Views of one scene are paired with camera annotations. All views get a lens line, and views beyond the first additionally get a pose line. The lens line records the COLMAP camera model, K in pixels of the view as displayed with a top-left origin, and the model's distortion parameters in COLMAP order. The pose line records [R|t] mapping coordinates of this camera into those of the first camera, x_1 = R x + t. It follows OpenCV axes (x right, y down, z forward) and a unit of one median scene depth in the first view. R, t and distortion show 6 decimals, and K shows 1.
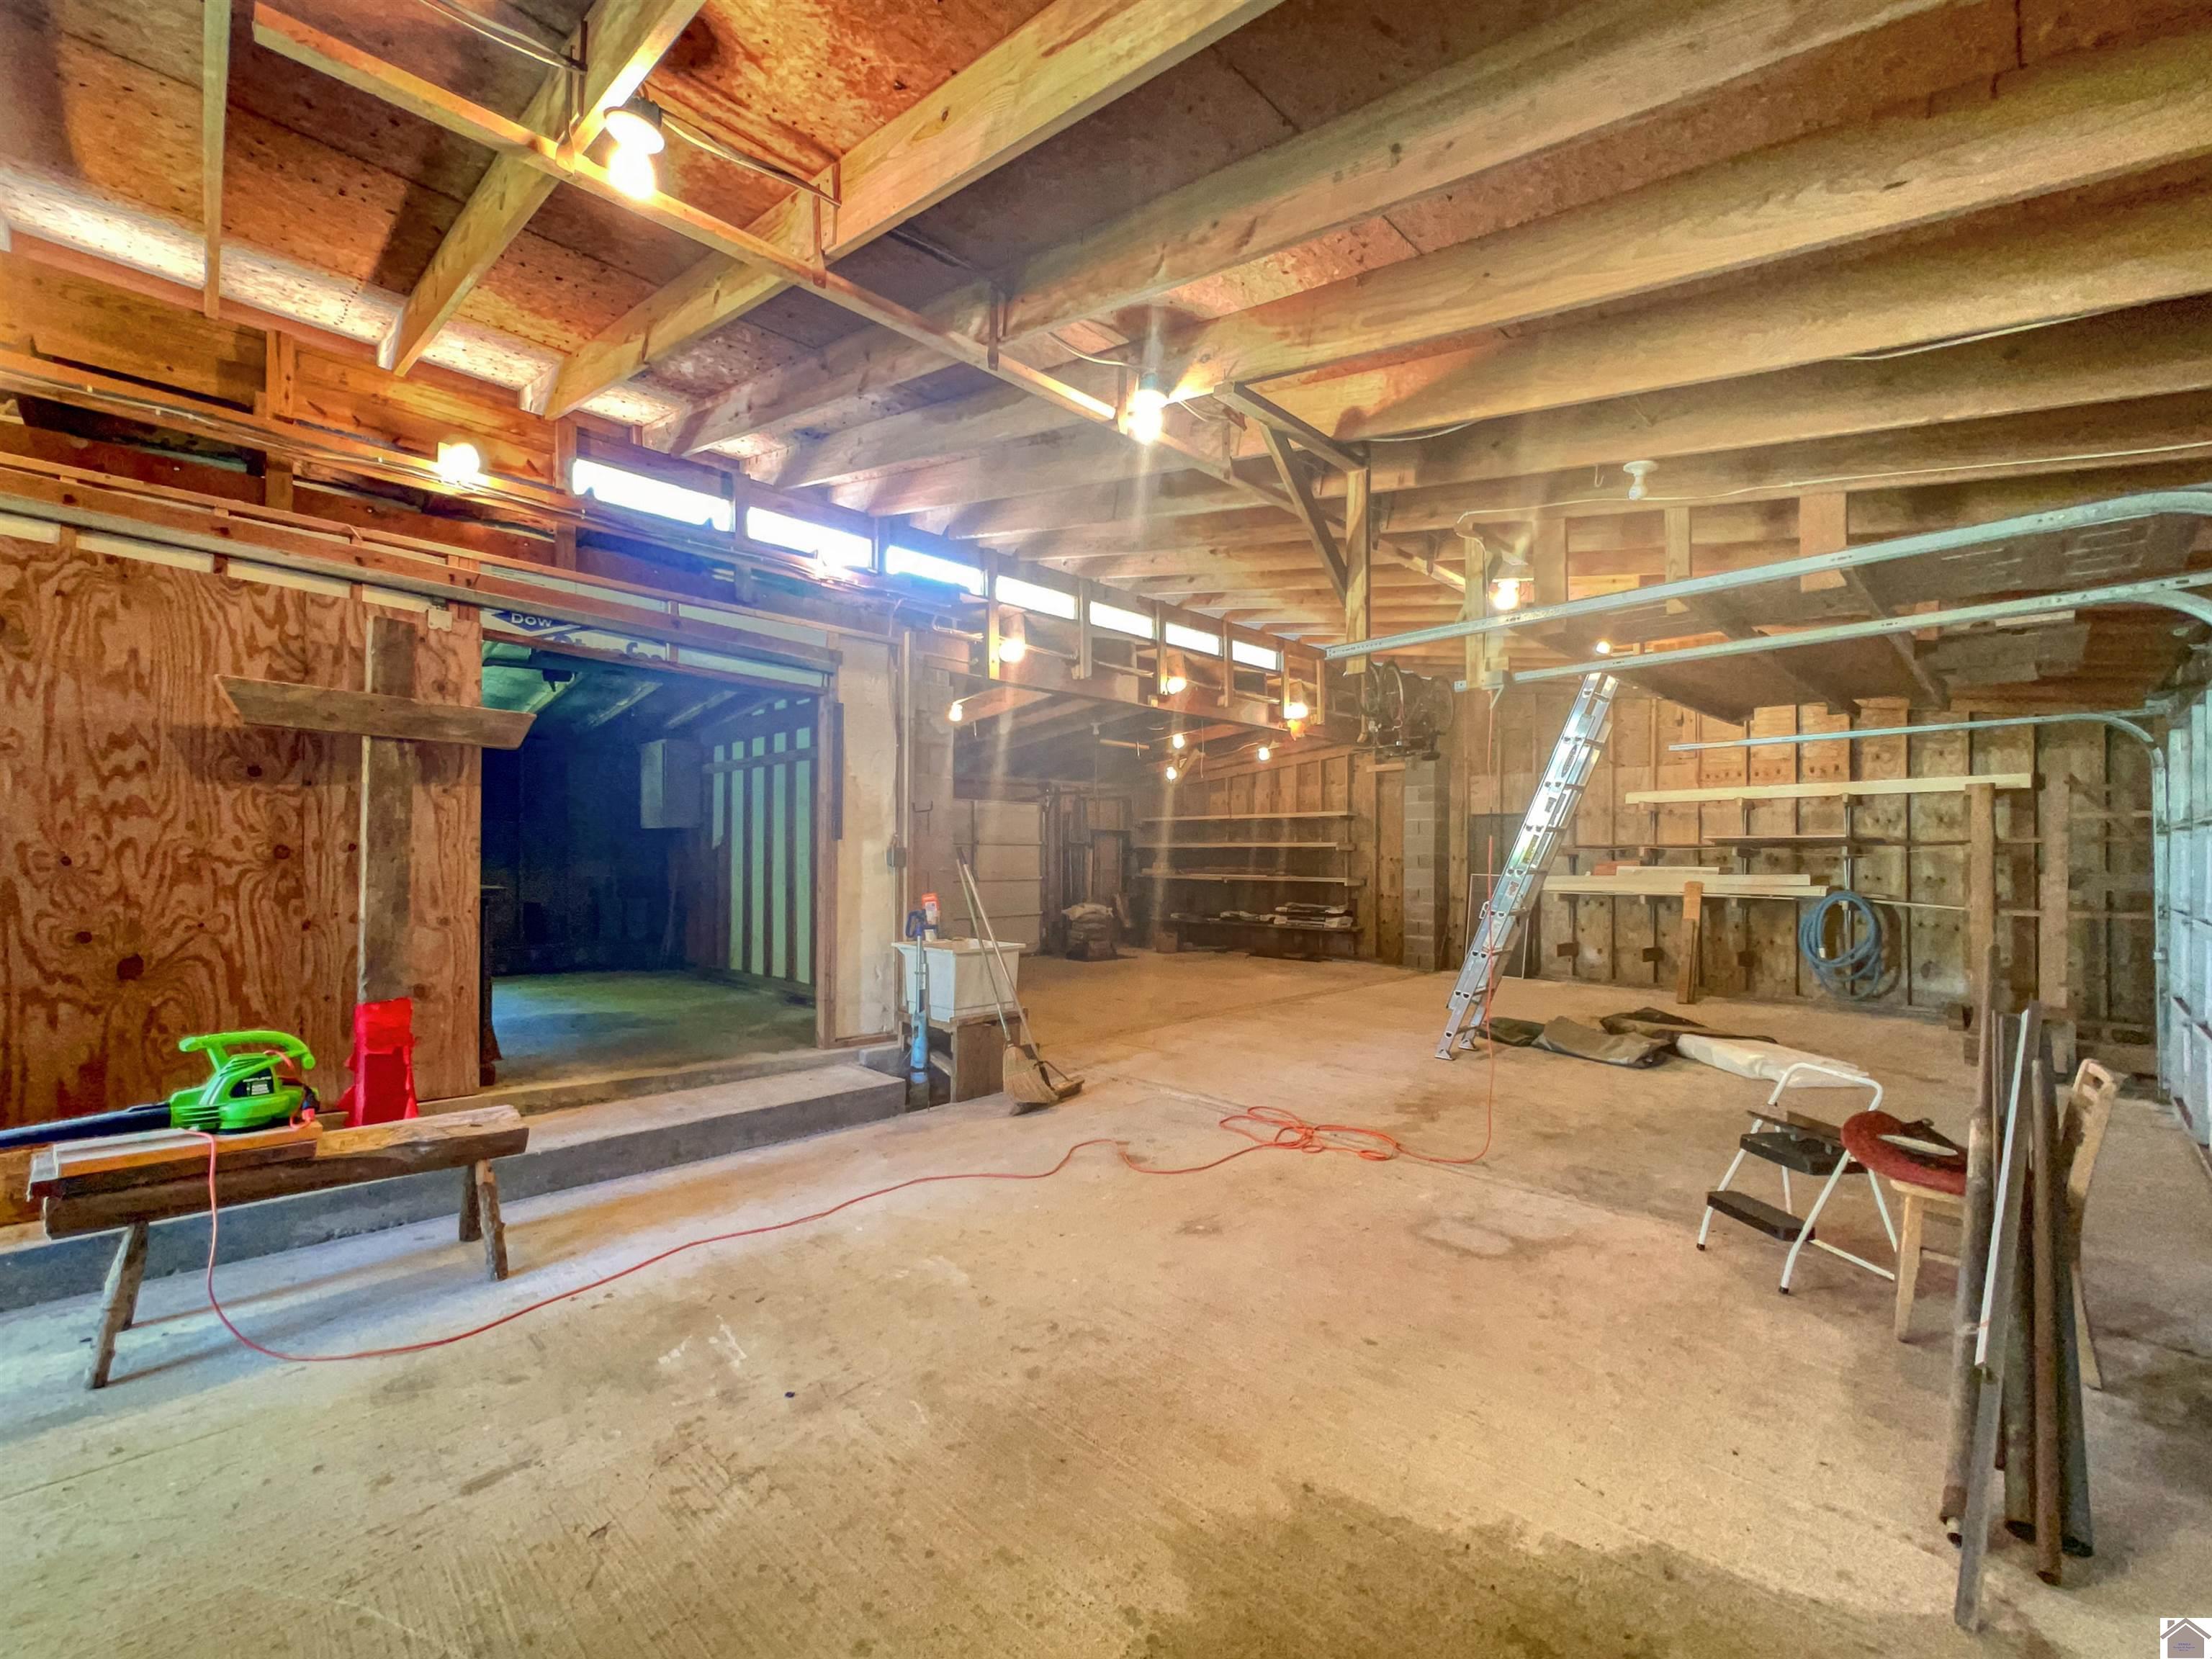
lens RADIAL K [[915.2, 0, 1106.0], [0, 915.2, 829.5], [0, 0, 1]] dist [0.001271, -0.000011]
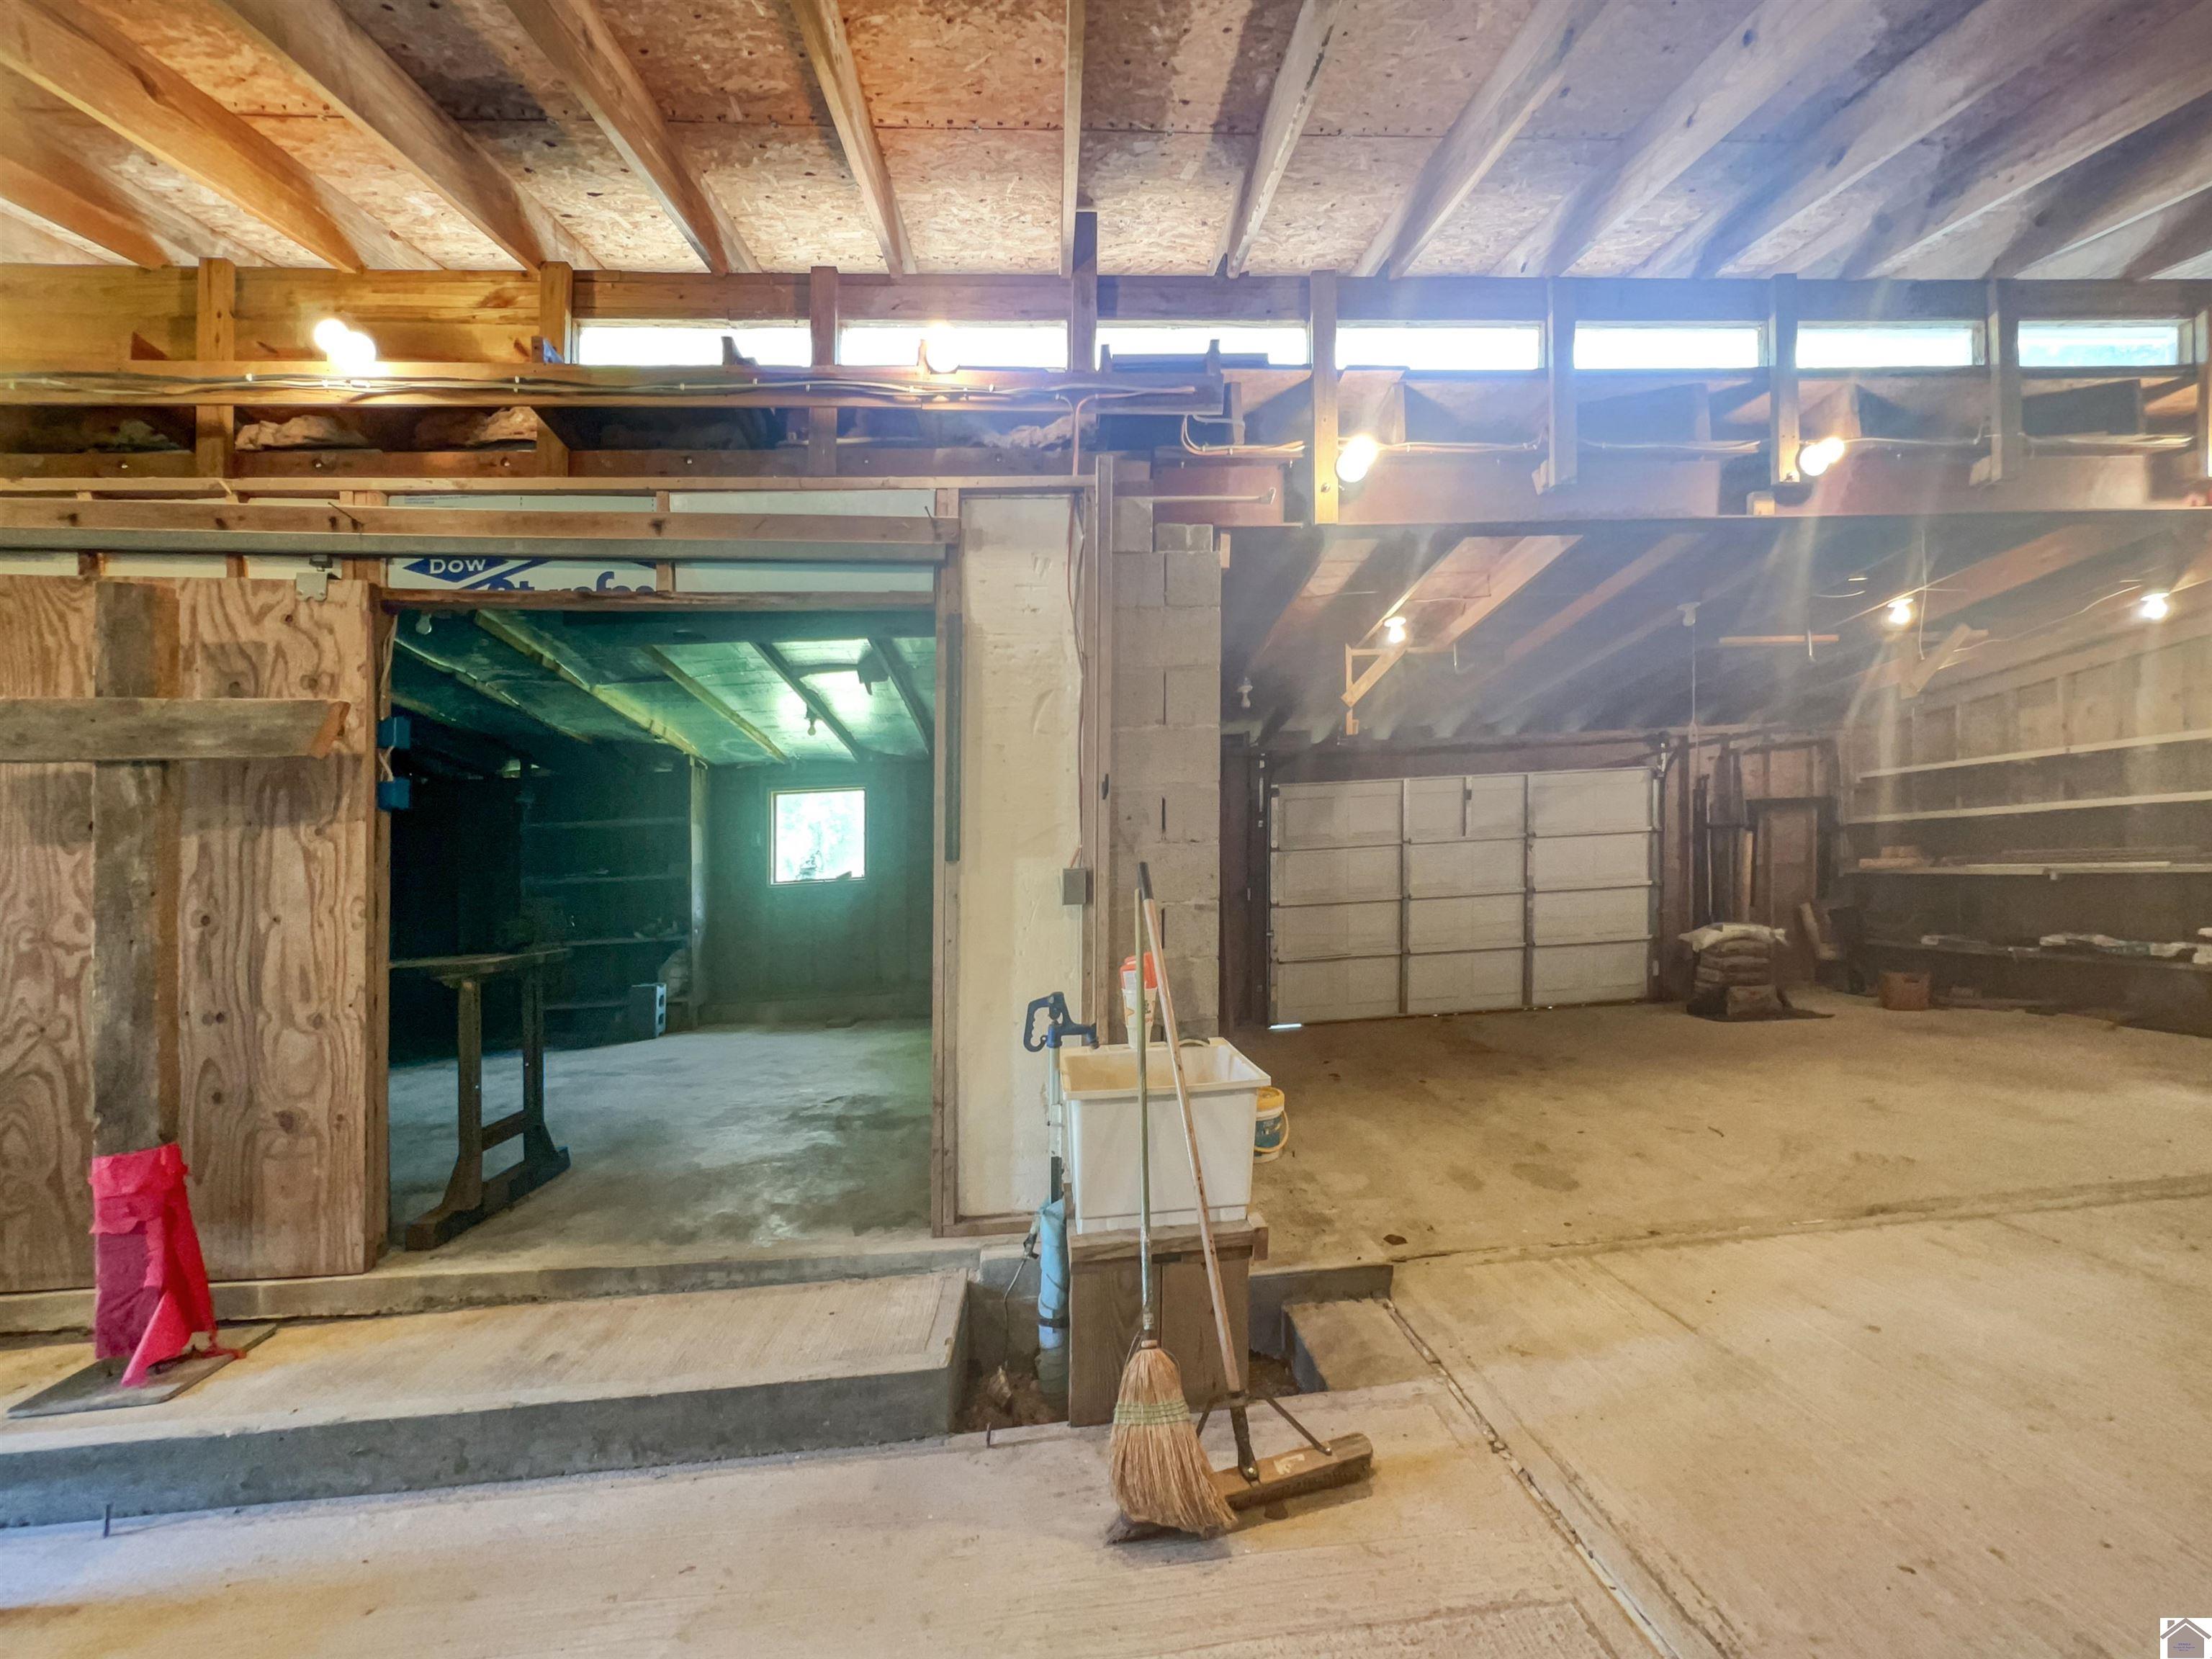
lens RADIAL K [[942.1, 0, 1107.3], [0, 942.1, 910.2], [0, 0, 1]] dist [-0.000771, 0.000456]
pose [[0.770101, -0.016807, -0.637701, 0.193226], [0.071530, 0.995624, 0.060141, 0.016877], [0.633899, -0.091930, 0.767933, 0.837446]]
